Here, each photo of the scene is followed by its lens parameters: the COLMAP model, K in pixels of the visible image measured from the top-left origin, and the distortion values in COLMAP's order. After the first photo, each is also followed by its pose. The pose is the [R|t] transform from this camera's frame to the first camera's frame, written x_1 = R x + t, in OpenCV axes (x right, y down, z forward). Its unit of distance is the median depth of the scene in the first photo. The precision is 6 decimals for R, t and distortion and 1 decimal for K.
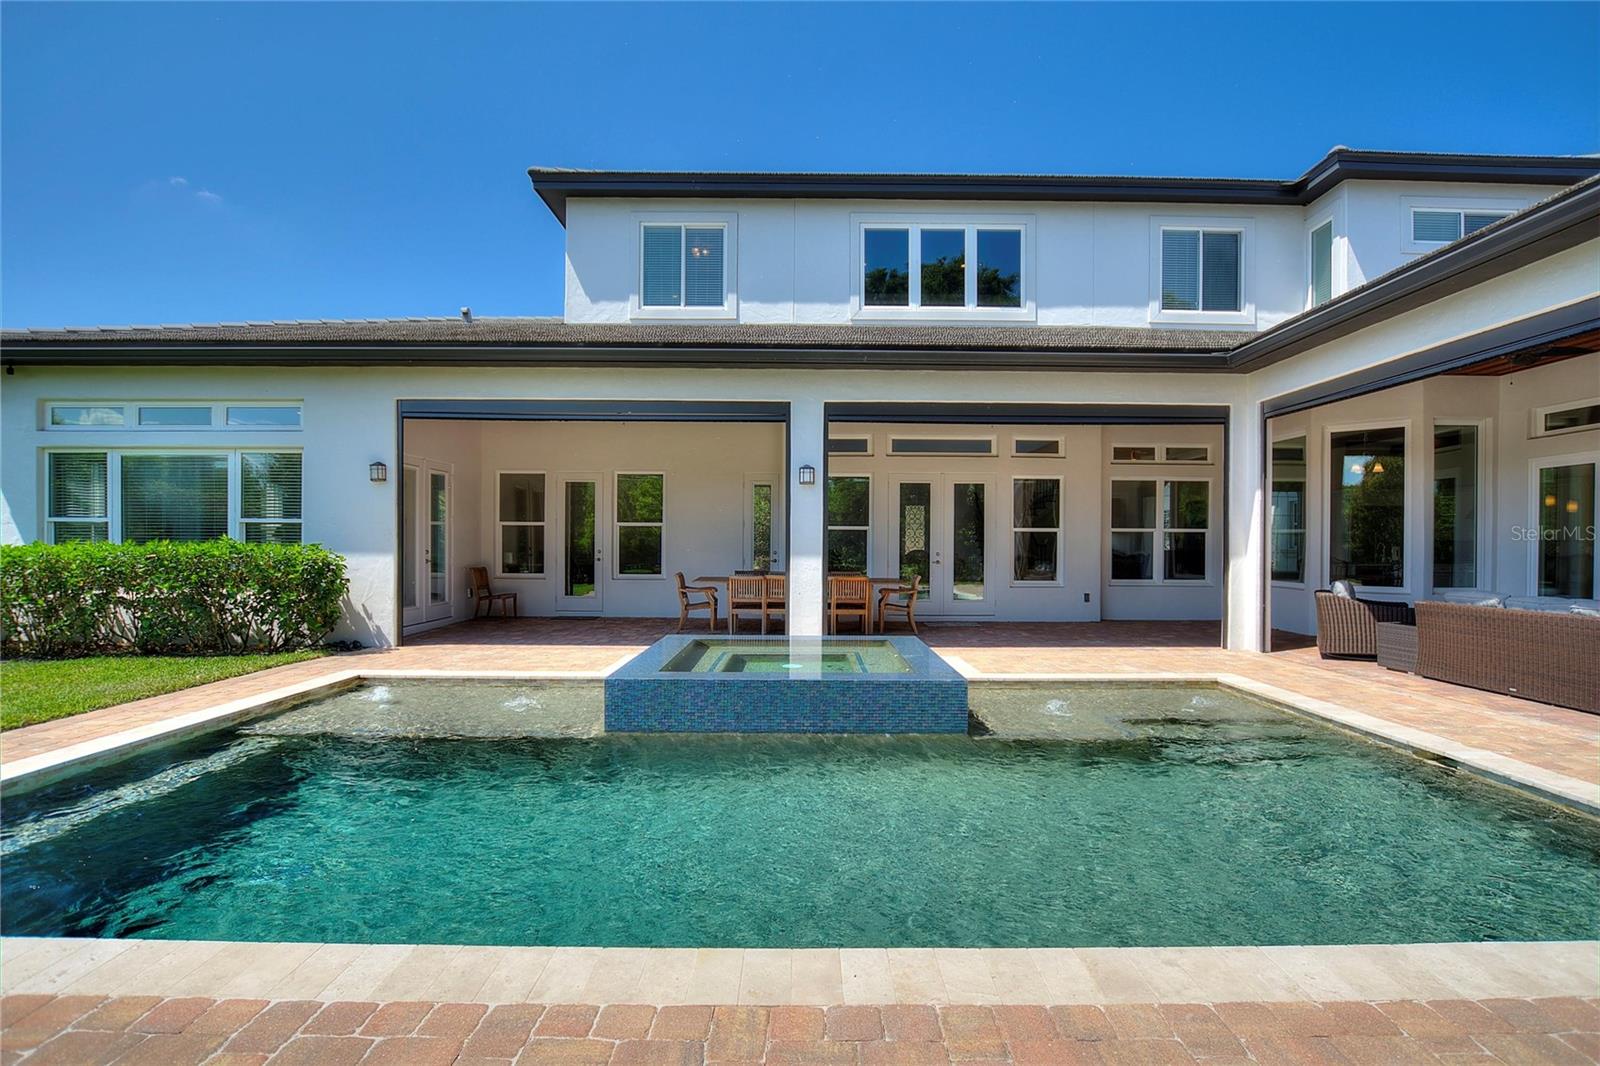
lens RADIAL K [[766.5, 0, 801.4], [0, 766.5, 543.7], [0, 0, 1]] dist [-0.025381, 0.001360]
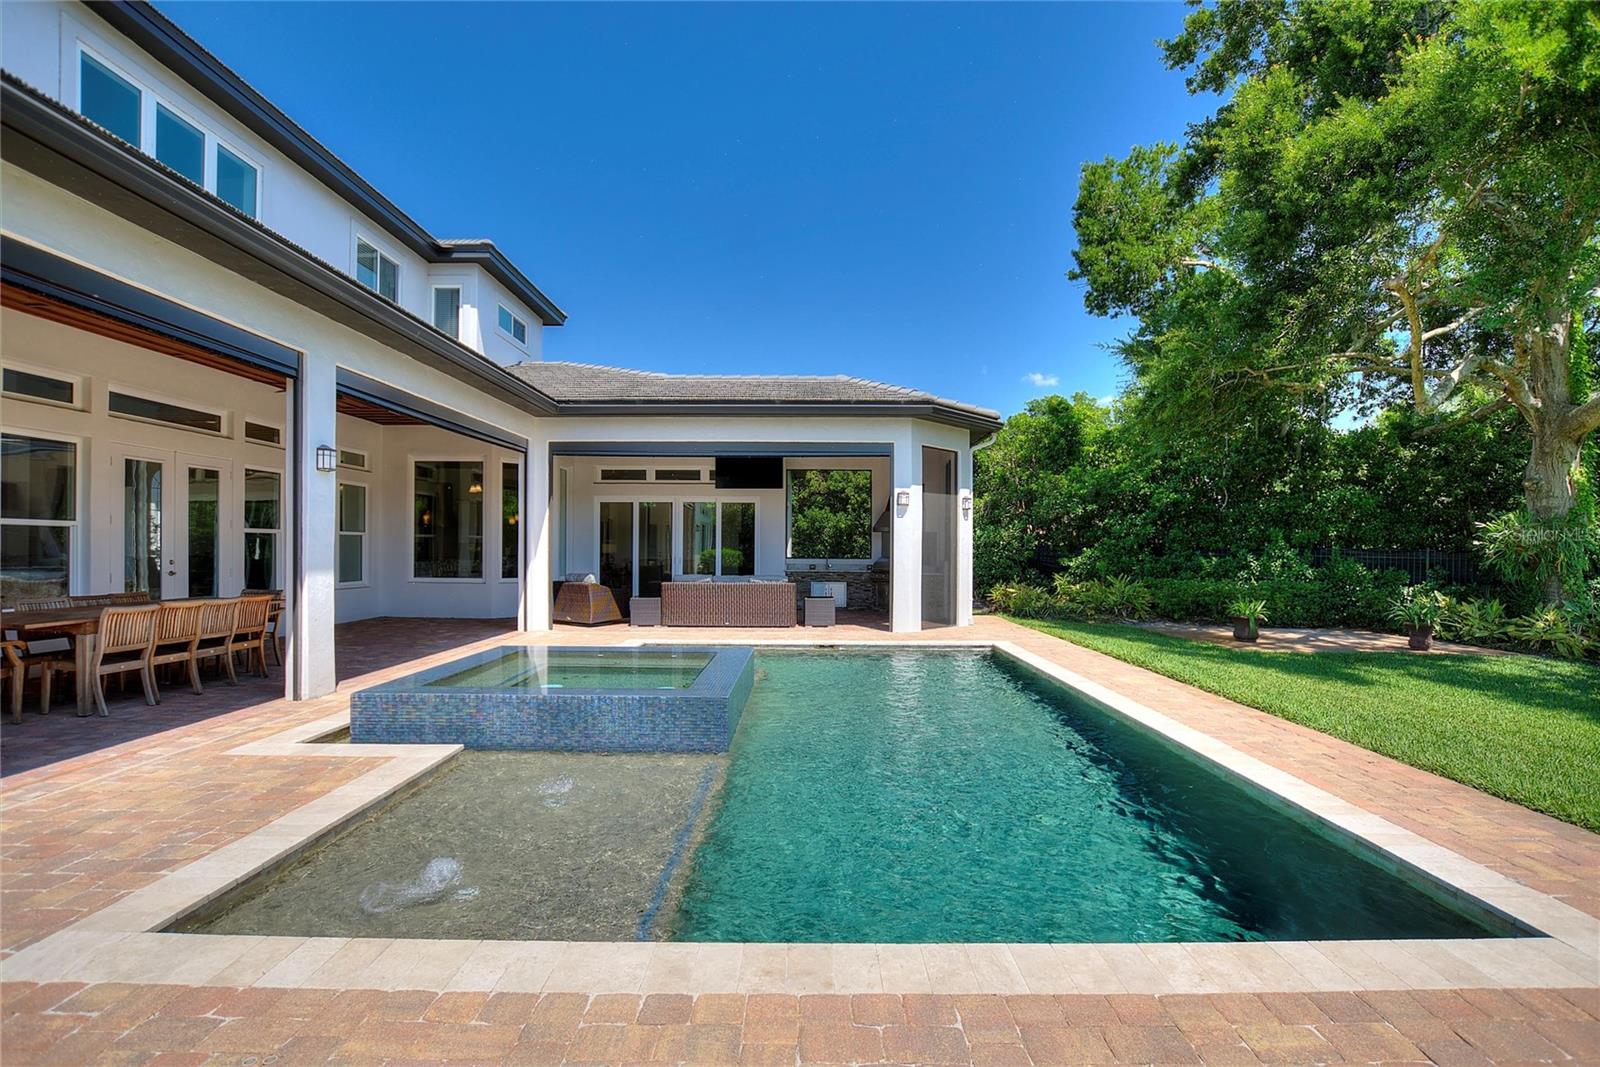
lens RADIAL K [[766.5, 0, 812.3], [0, 766.5, 546.7], [0, 0, 1]] dist [-0.025381, 0.001360]
pose [[-0.005865, -0.004540, 0.999972, -0.540980], [-0.008993, 0.999949, 0.004487, -0.009948], [-0.999942, -0.008966, -0.005906, 0.395454]]
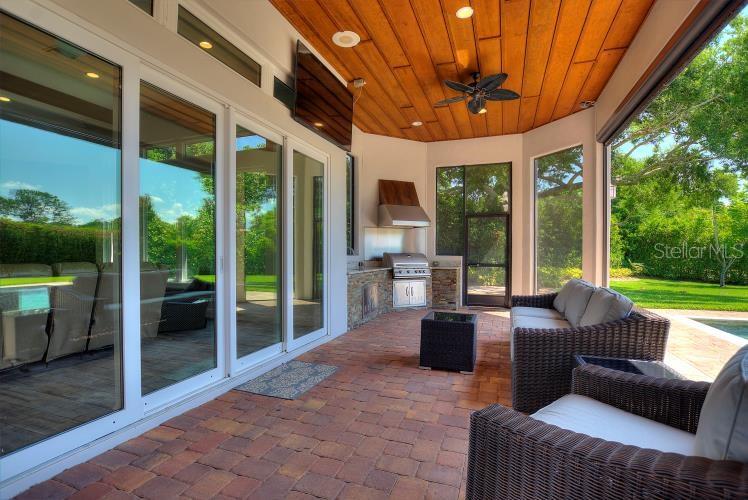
lens RADIAL K [[359.2, 0, 379.6], [0, 359.2, 257.5], [0, 0, 1]] dist [-0.020396, -0.000879]
pose [[-0.944221, -0.010712, 0.329137, 0.566139], [-0.007437, 0.999910, 0.011208, 0.013155], [-0.329228, 0.008135, -0.944216, 0.805864]]
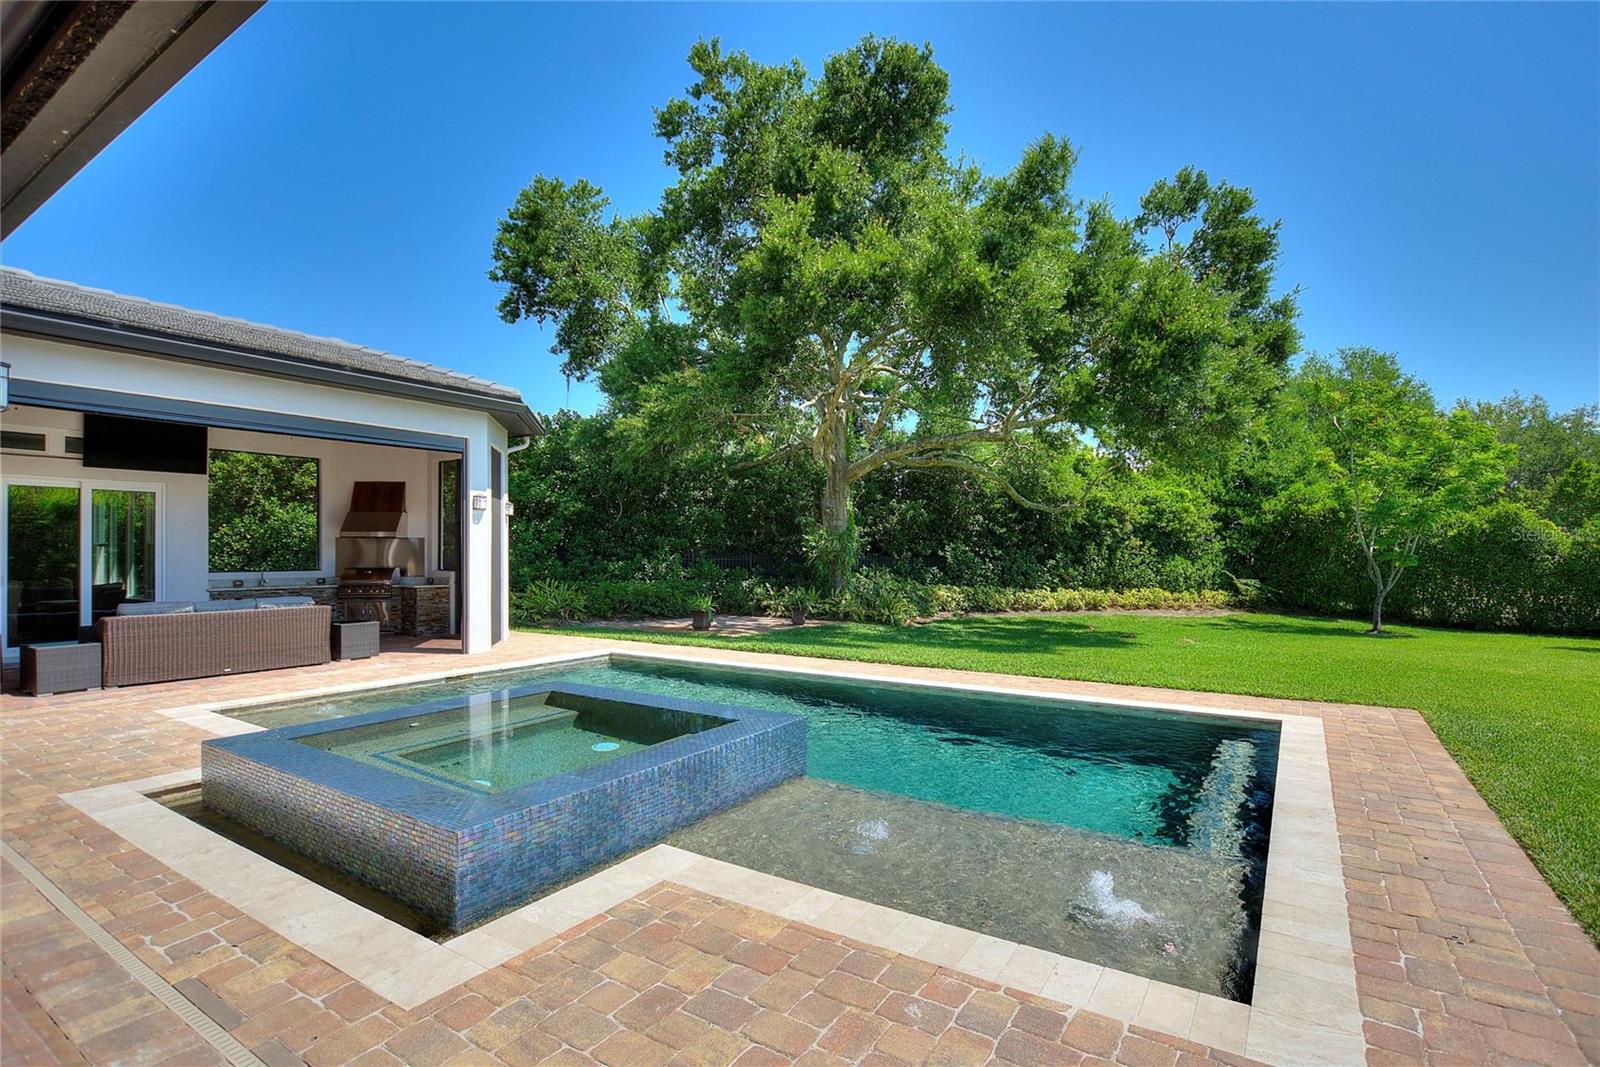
lens RADIAL K [[766.5, 0, 809.4], [0, 766.5, 547.4], [0, 0, 1]] dist [-0.025381, 0.001360]
pose [[-0.842351, -0.004048, 0.538913, -0.342432], [-0.007587, 0.999962, -0.004348, -0.016031], [-0.538875, -0.007751, -0.842350, 0.801161]]
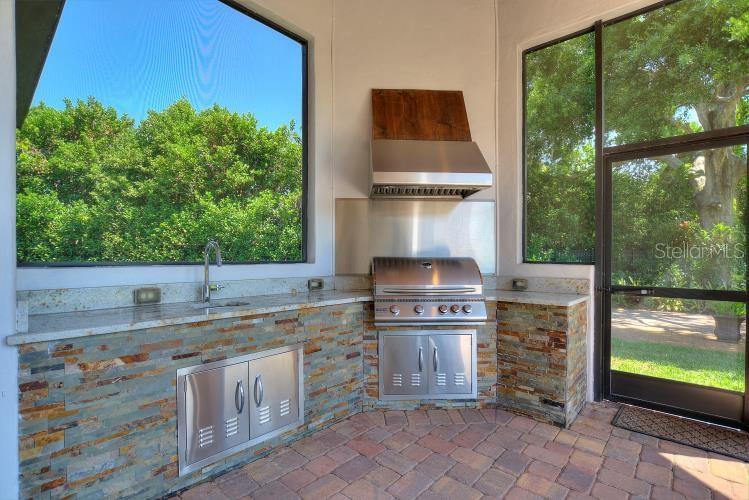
lens RADIAL K [[358.8, 0, 377.8], [0, 358.8, 258.9], [0, 0, 1]] dist [-0.025381, 0.001360]
pose [[-0.751735, -0.010471, 0.659382, 0.589522], [-0.006192, 0.999942, 0.008819, 0.010926], [-0.659437, 0.002547, -0.751756, 0.440018]]
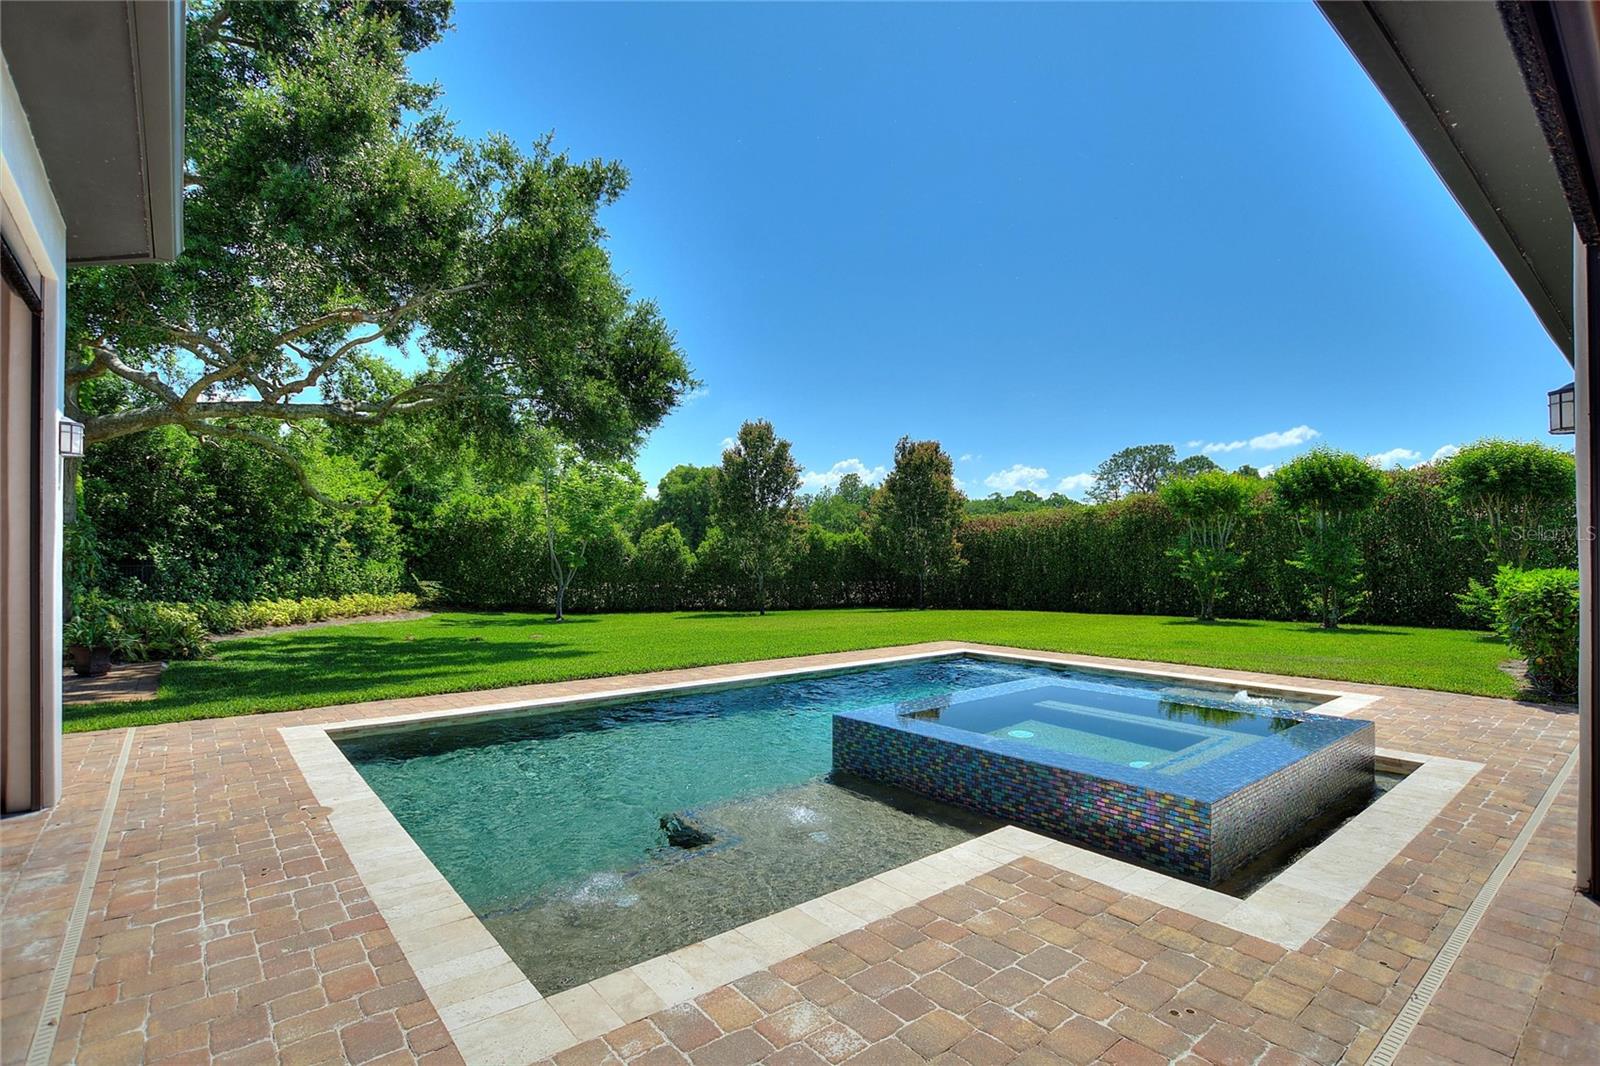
lens RADIAL K [[766.5, 0, 812.3], [0, 766.5, 545.3], [0, 0, 1]] dist [-0.025381, 0.001360]
pose [[-0.765650, -0.013456, -0.643117, 0.392519], [-0.002255, 0.999831, -0.018236, -0.011474], [0.643253, -0.012512, -0.765551, 0.773874]]
